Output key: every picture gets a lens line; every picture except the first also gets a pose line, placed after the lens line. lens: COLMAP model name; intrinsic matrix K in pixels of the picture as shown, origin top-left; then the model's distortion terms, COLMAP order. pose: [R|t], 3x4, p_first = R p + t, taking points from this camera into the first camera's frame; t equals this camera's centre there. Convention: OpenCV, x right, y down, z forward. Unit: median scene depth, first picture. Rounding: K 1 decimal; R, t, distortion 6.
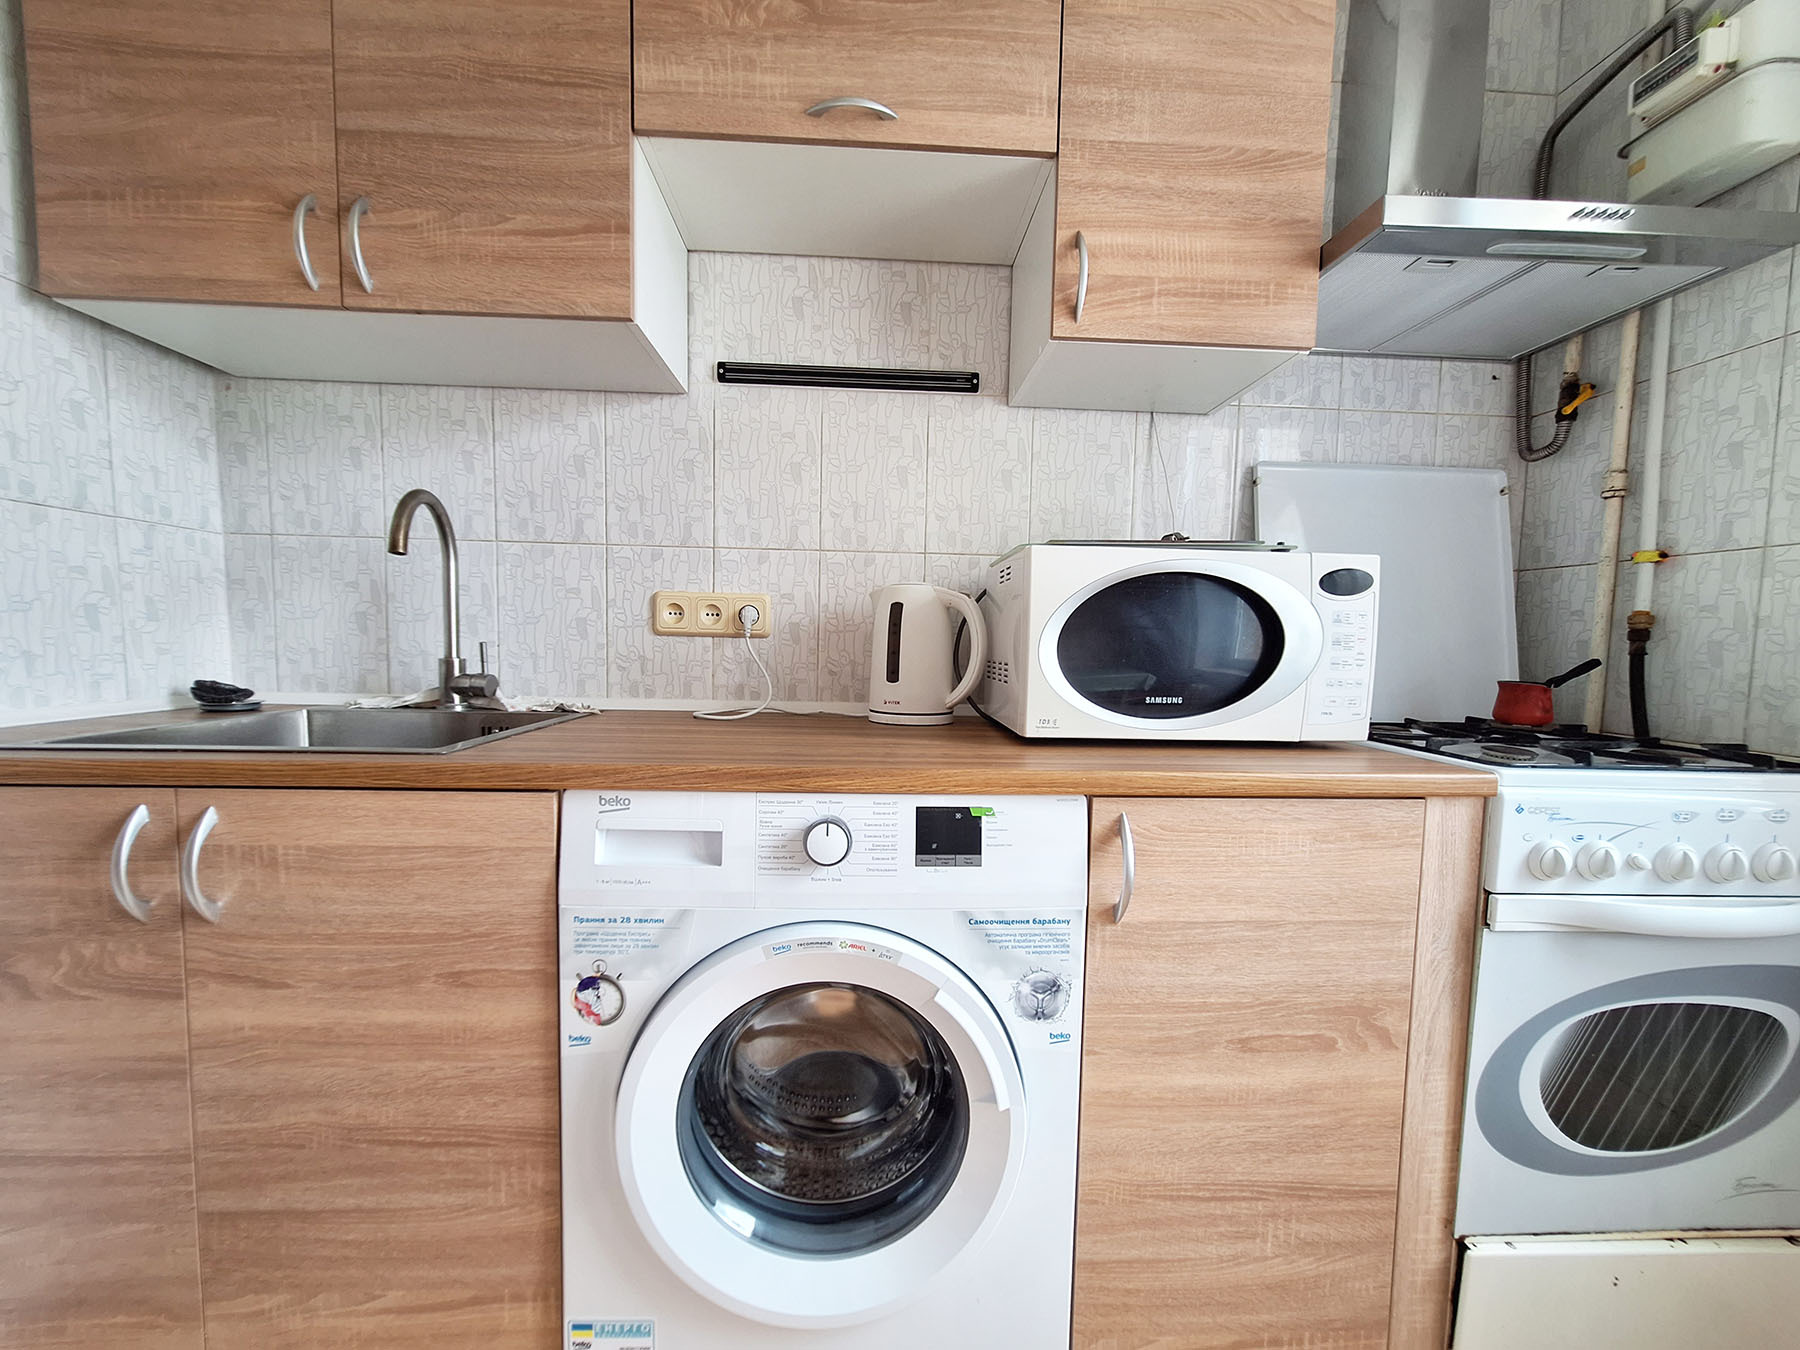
lens RADIAL K [[712.6, 0, 892.9], [0, 712.6, 690.0], [0, 0, 1]] dist [0.005080, -0.001665]
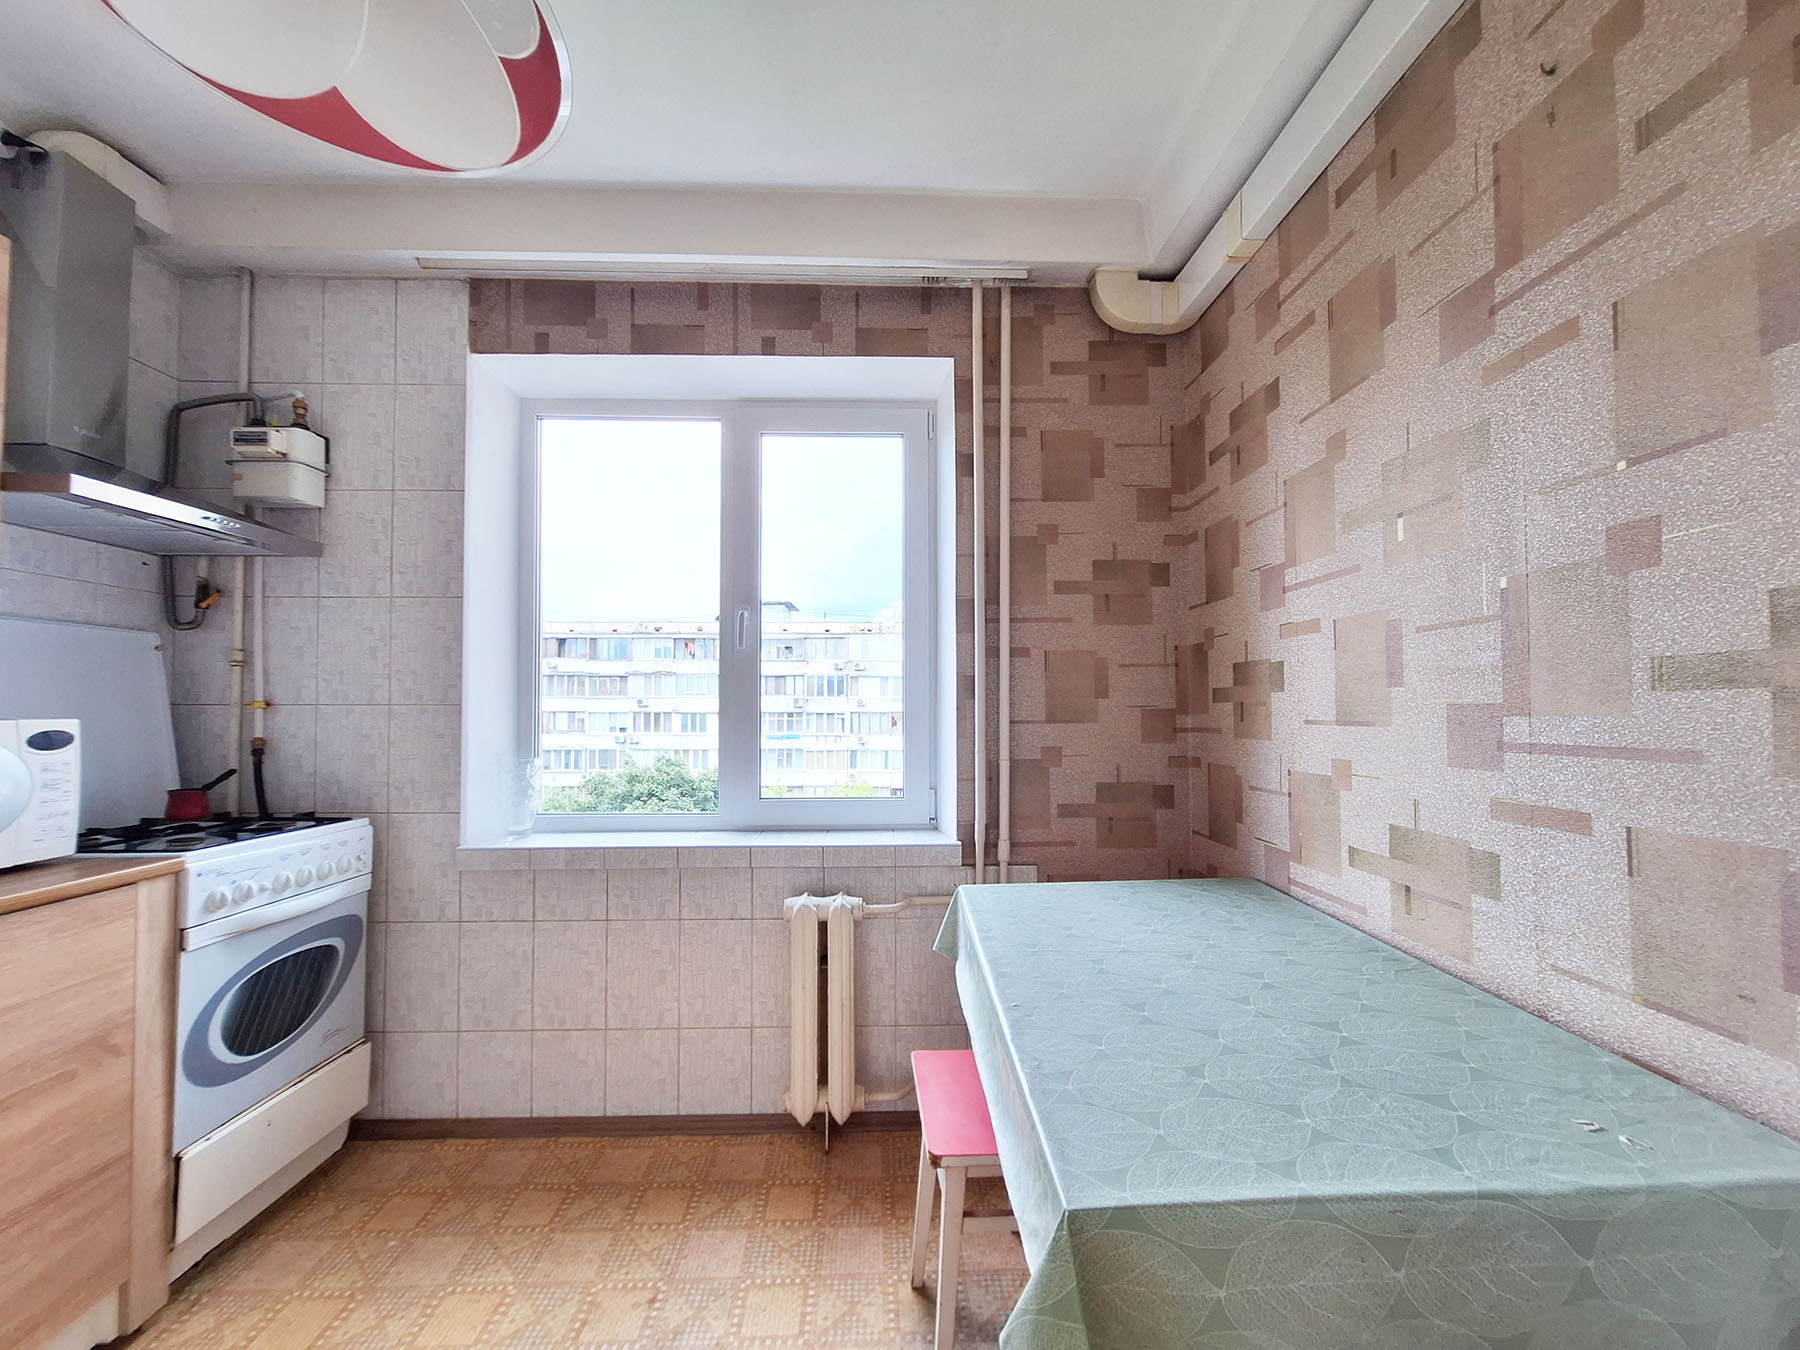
lens RADIAL K [[712.6, 0, 914.1], [0, 712.6, 687.9], [0, 0, 1]] dist [0.005080, -0.001665]
pose [[0.022947, 0.005641, 0.999721, -0.669181], [0.073878, 0.997240, -0.007323, -0.118184], [-0.997003, 0.074026, 0.022467, -0.653371]]
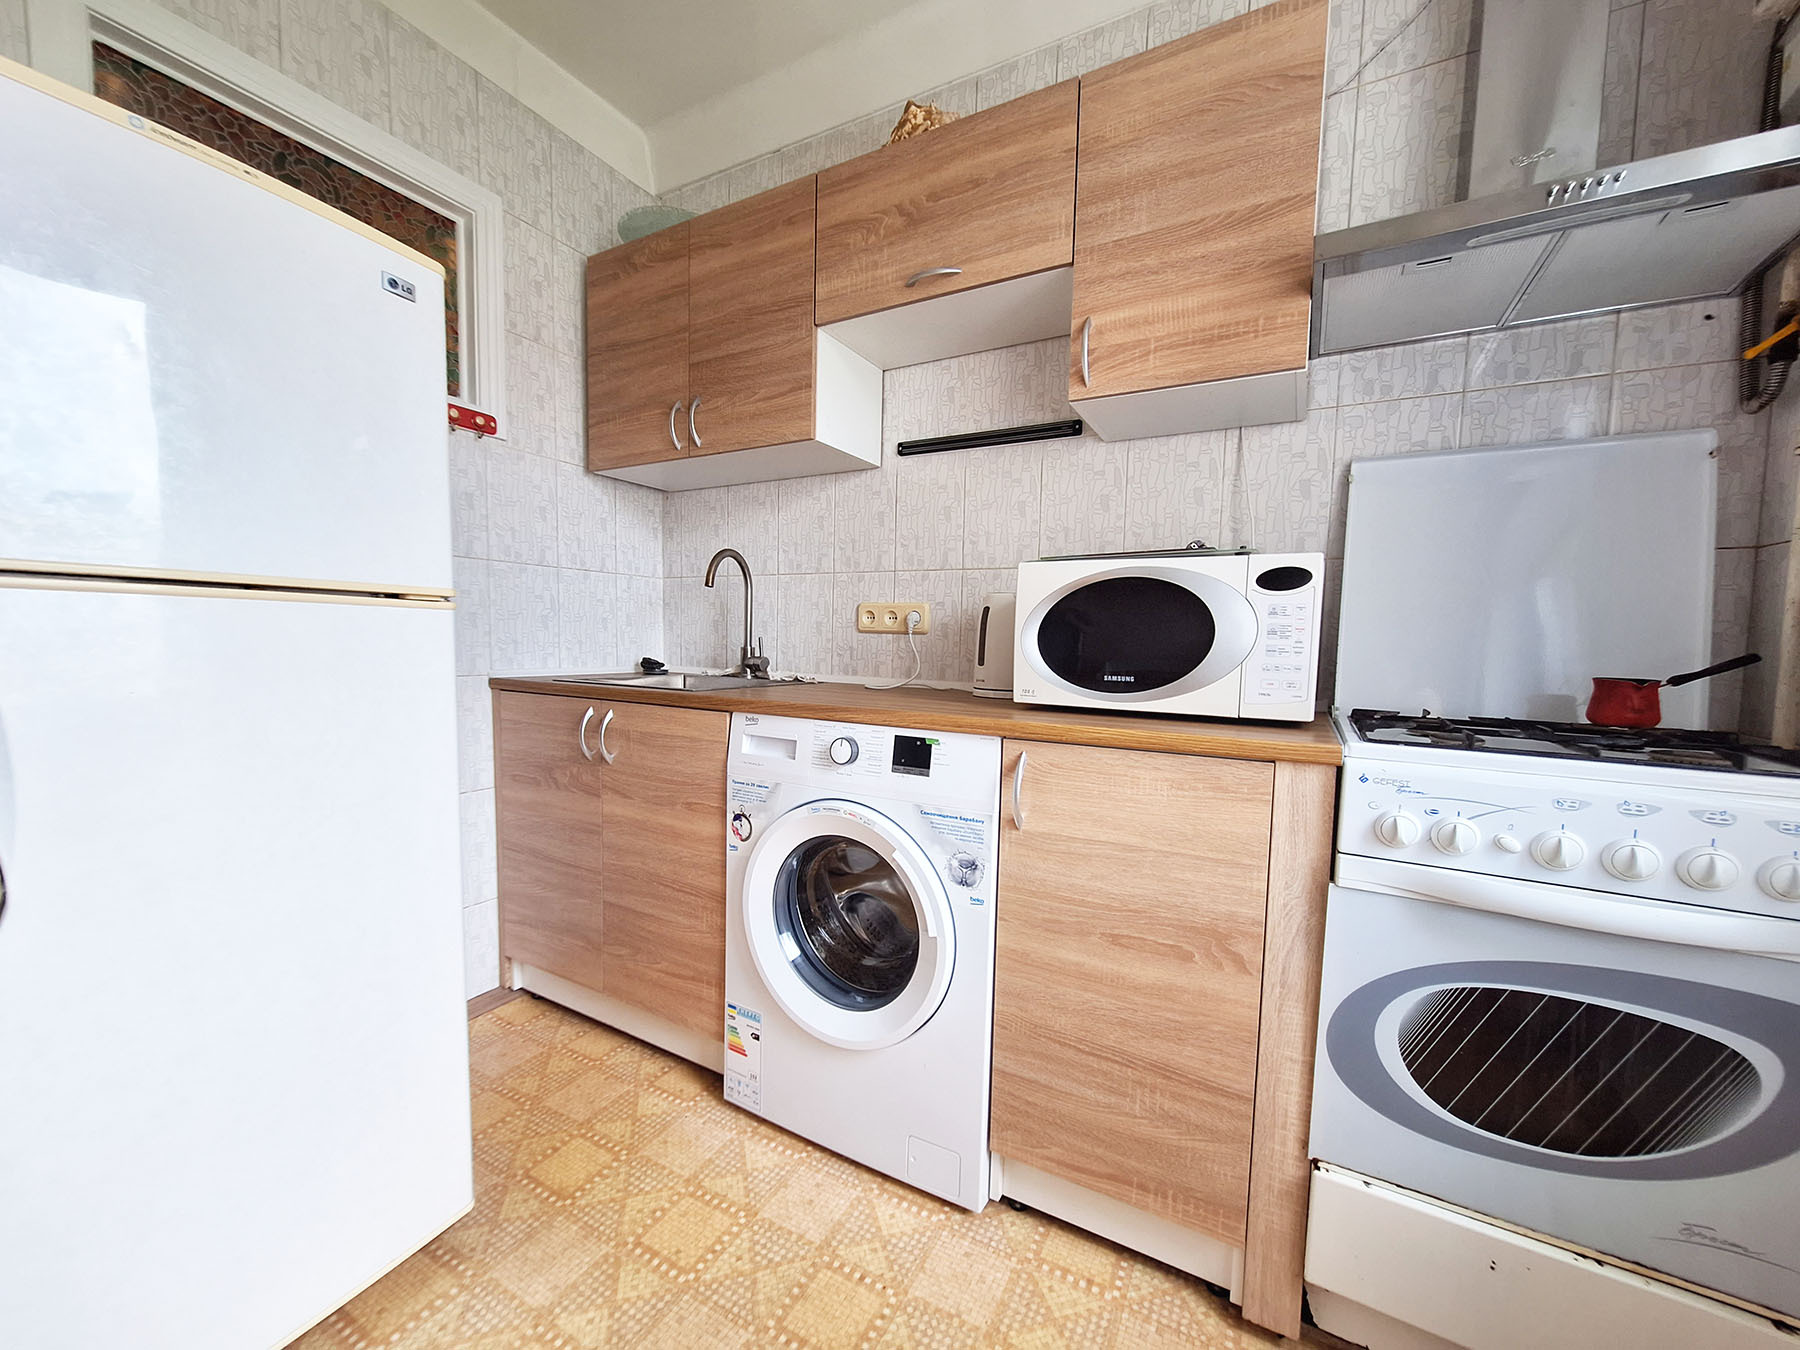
lens RADIAL K [[712.6, 0, 890.2], [0, 712.6, 691.3], [0, 0, 1]] dist [0.005080, -0.001665]
pose [[0.841278, 0.039041, -0.539192, 0.713846], [-0.045024, 0.998984, 0.002083, 0.051681], [0.538725, 0.022524, 0.842181, -0.280545]]
